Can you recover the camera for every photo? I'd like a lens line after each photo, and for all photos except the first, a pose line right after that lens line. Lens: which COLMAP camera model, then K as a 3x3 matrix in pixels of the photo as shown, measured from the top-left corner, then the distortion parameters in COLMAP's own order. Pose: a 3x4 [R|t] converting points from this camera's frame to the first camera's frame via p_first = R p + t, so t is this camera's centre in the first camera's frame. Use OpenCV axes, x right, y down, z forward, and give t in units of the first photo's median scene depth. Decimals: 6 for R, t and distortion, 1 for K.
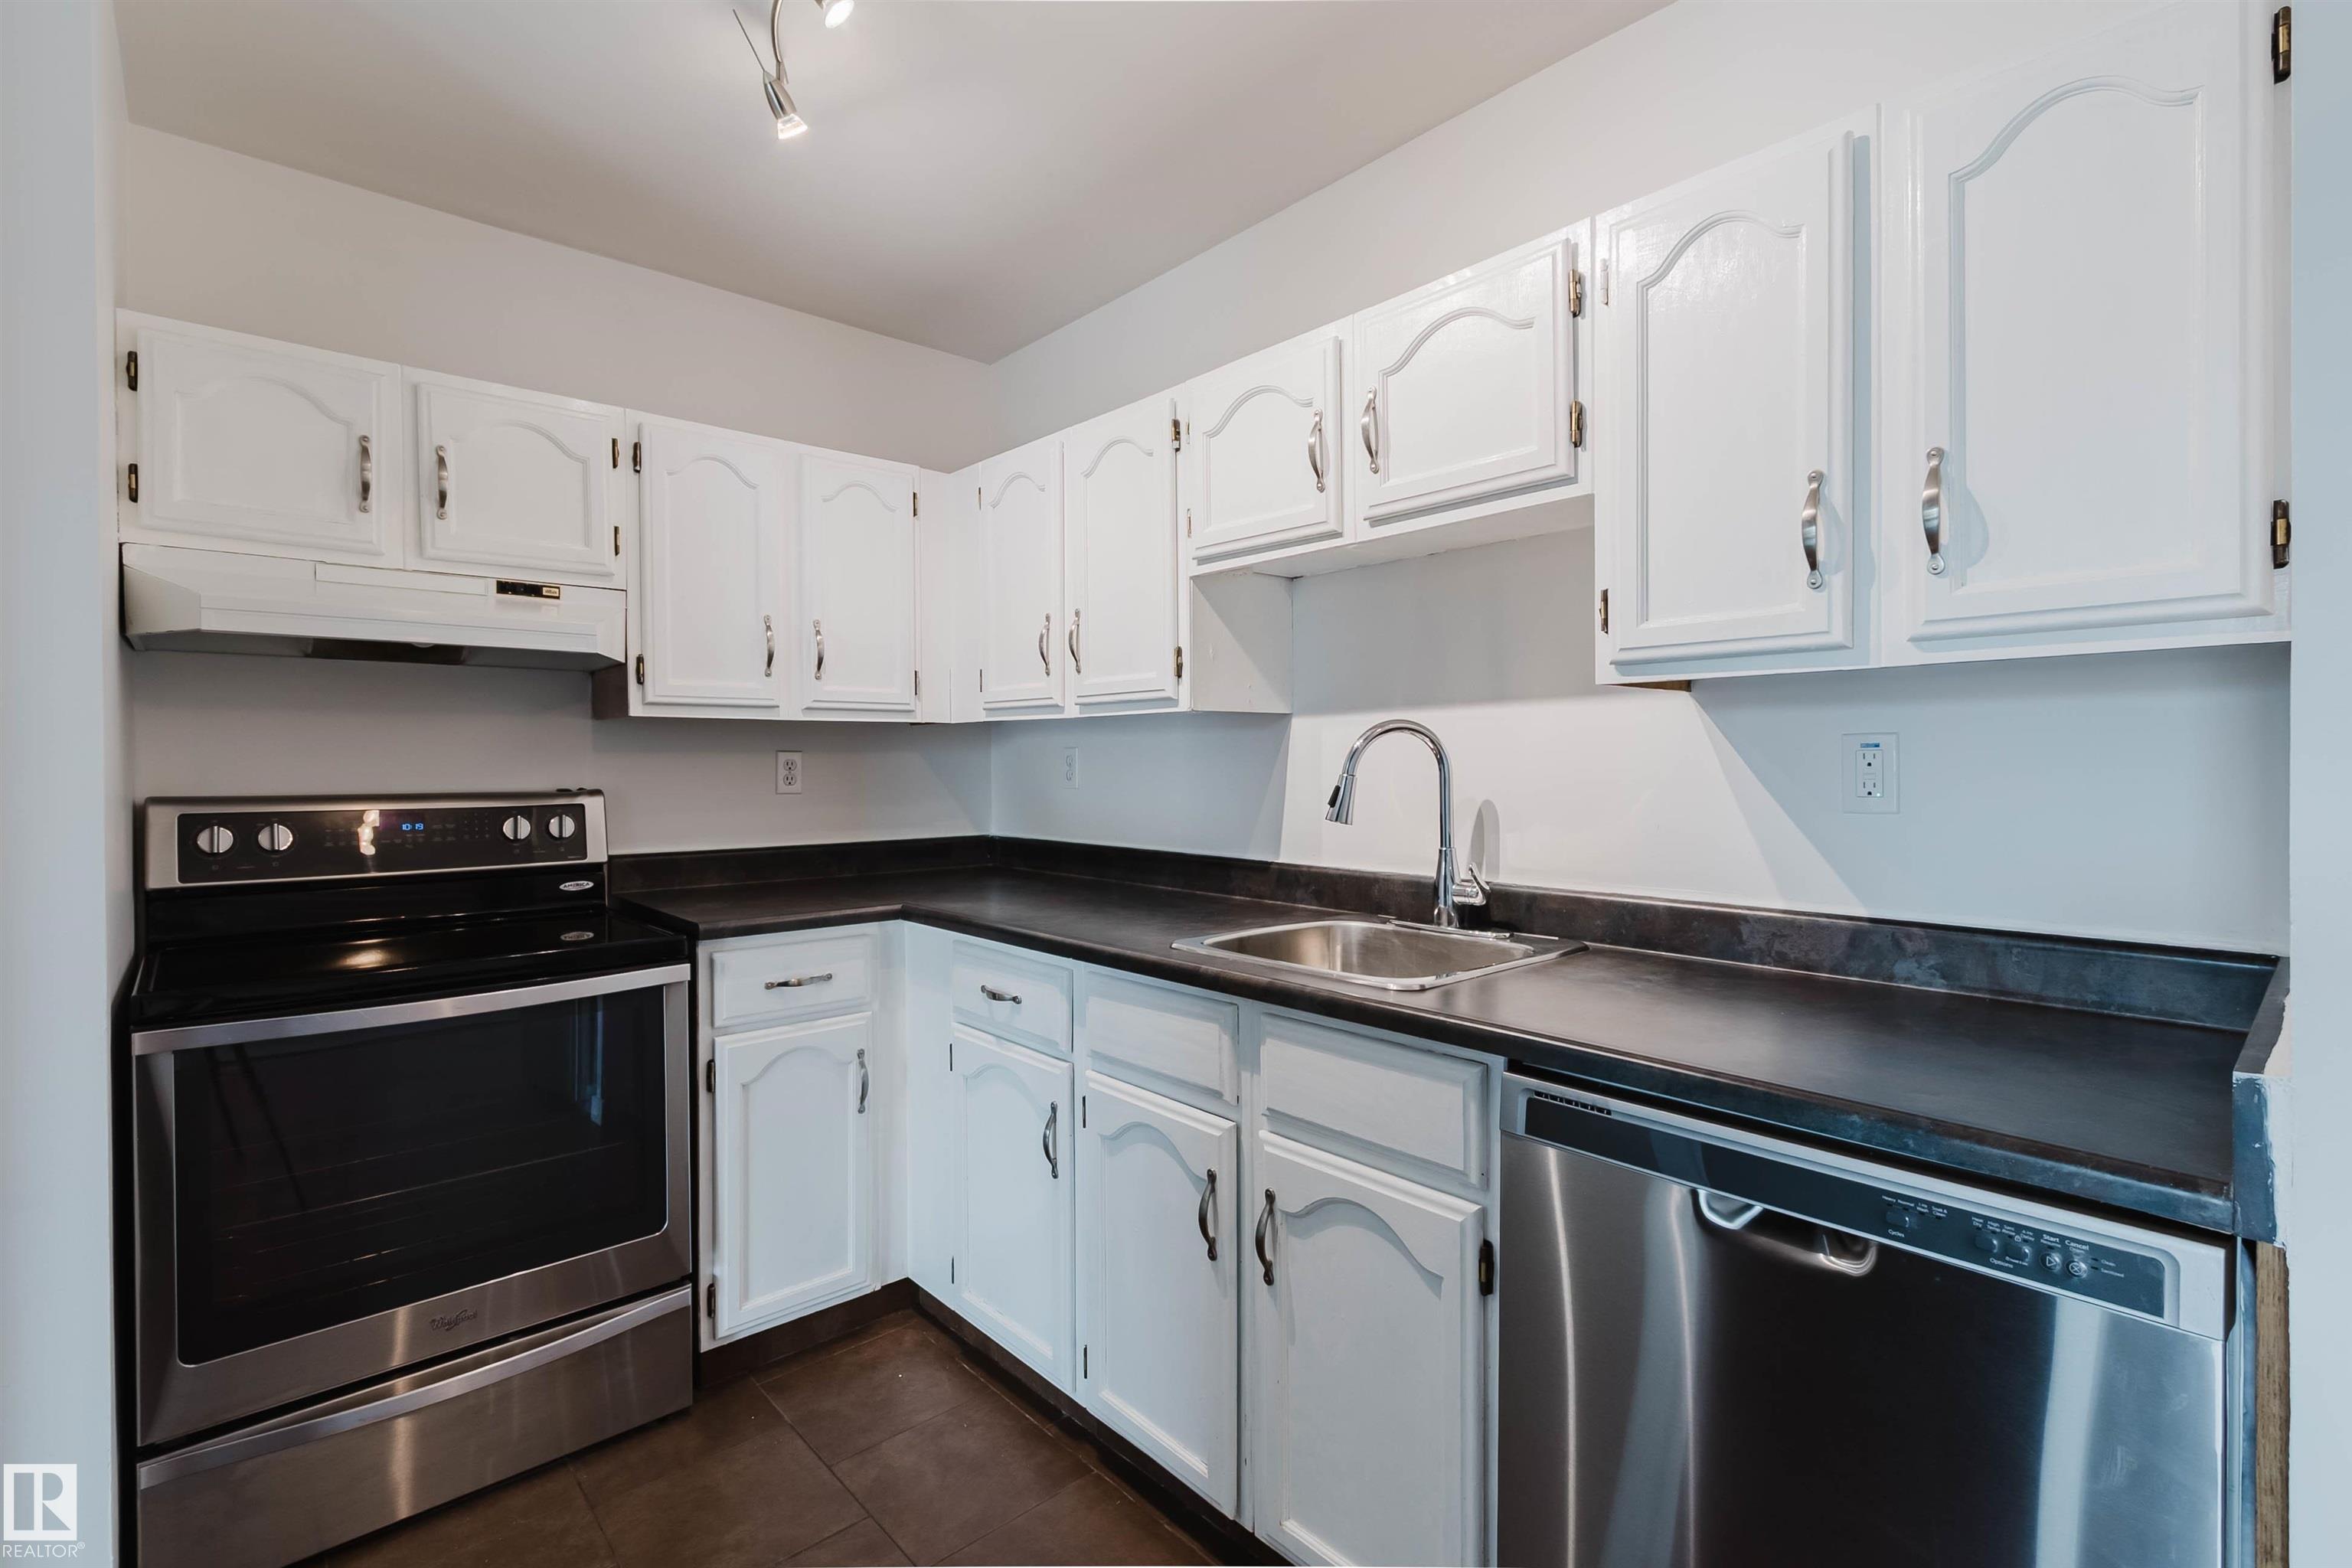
lens RADIAL K [[1069.4, 0, 1176.3], [0, 1069.4, 773.8], [0, 0, 1]] dist [0.001042, -0.000563]
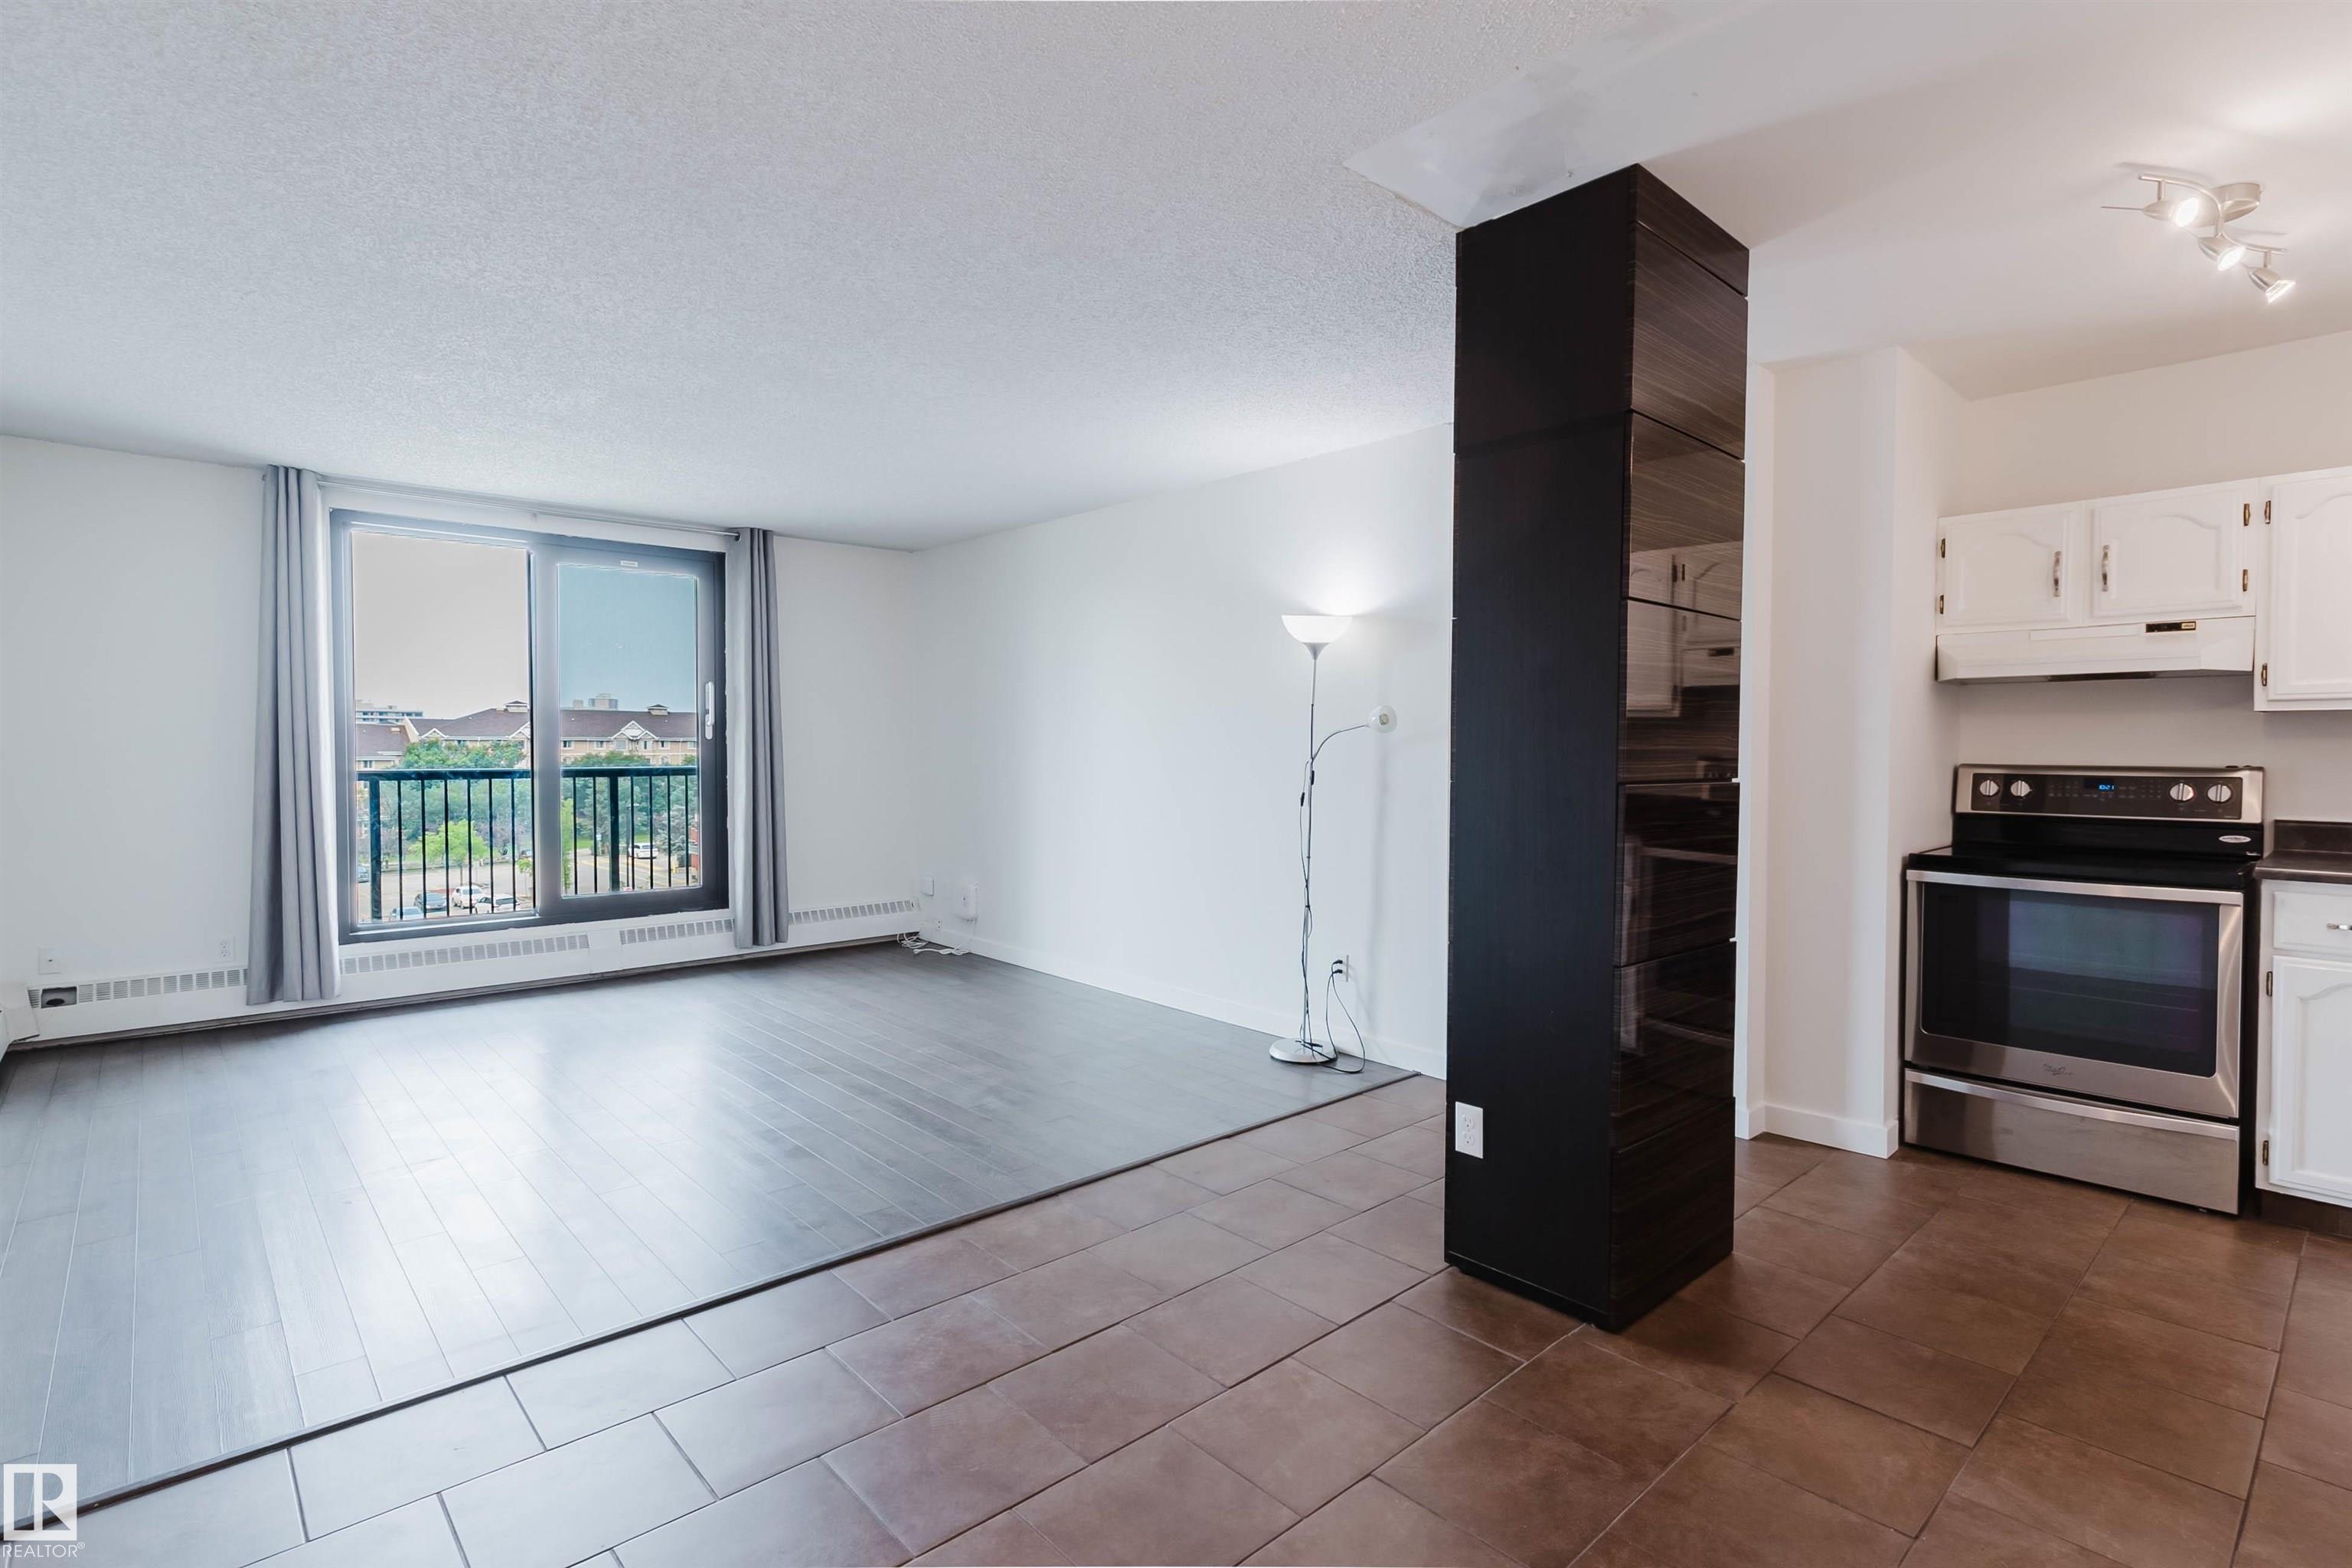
lens RADIAL K [[1124.3, 0, 1181.0], [0, 1124.3, 775.2], [0, 0, 1]] dist [0.002264, -0.000473]
pose [[0.013986, 0.029982, -0.999453, 0.997928], [-0.010150, 0.999503, 0.029841, -0.003296], [0.999851, 0.009727, 0.014283, -0.397244]]
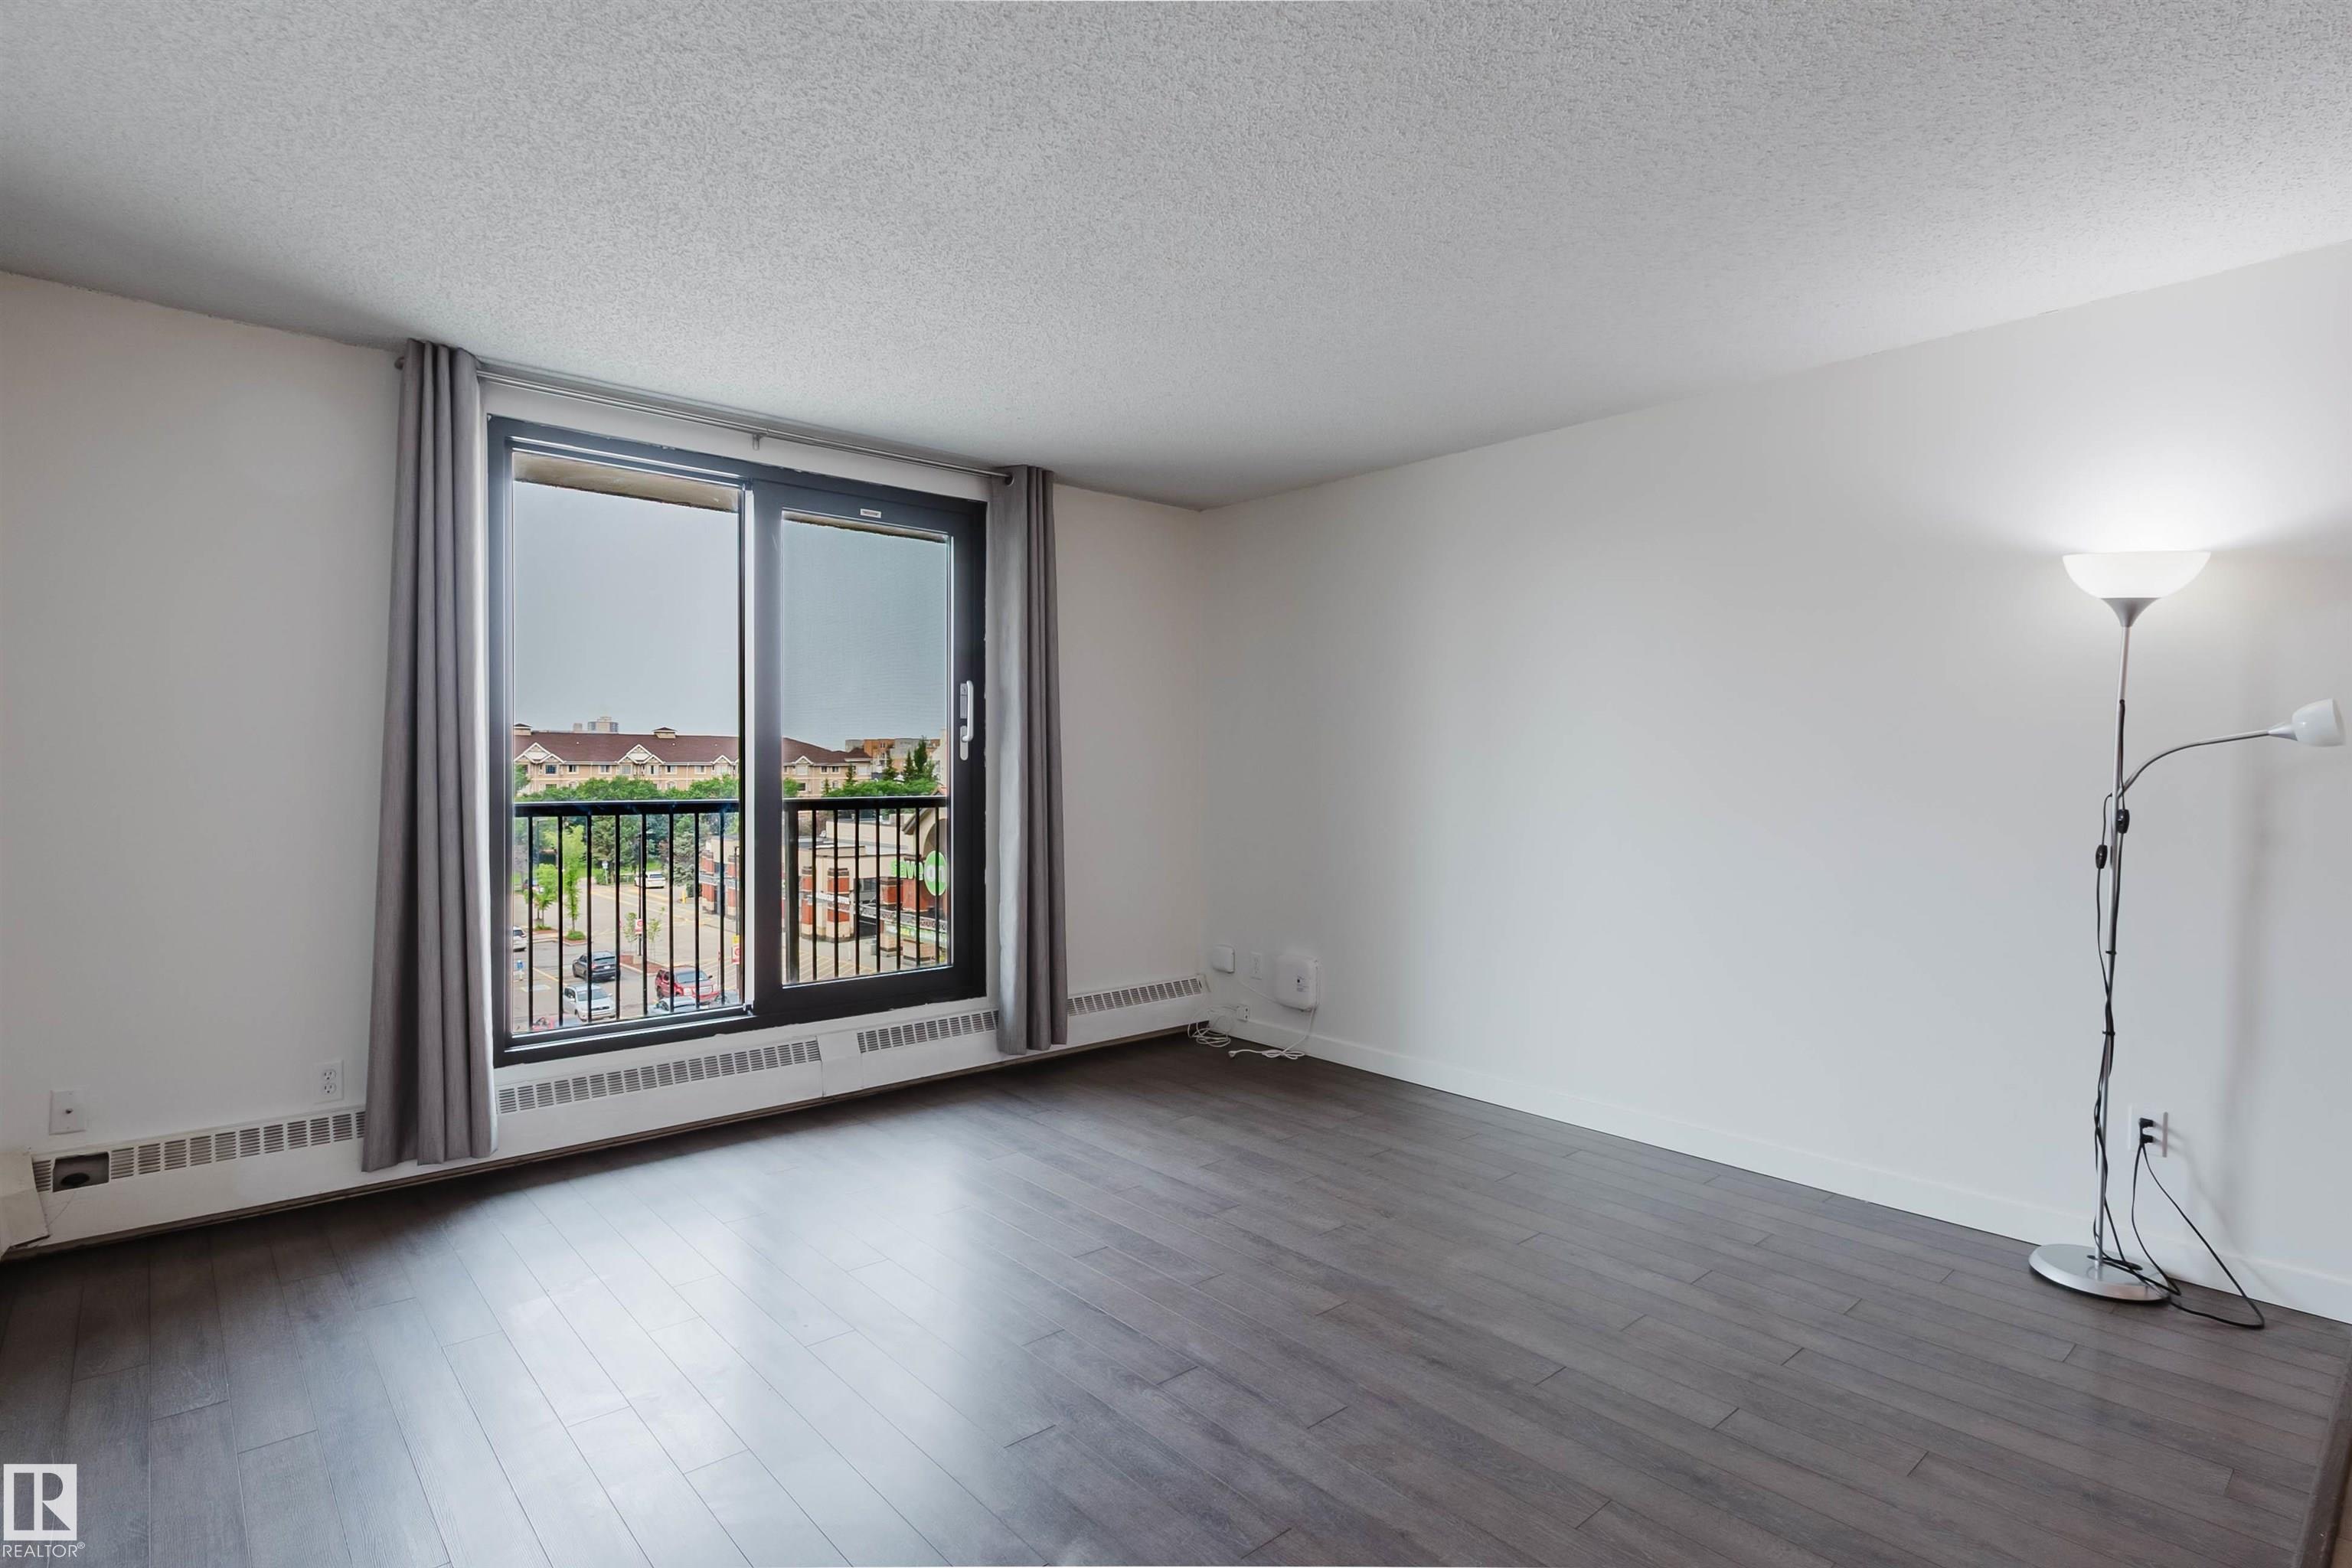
lens RADIAL K [[1169.2, 0, 1176.6], [0, 1169.2, 774.5], [0, 0, 1]] dist [0.002766, -0.000266]
pose [[-0.003635, 0.007366, -0.999966, 0.165443], [-0.009792, 0.999925, 0.007402, 0.010411], [0.999945, 0.009818, -0.003562, -1.254371]]
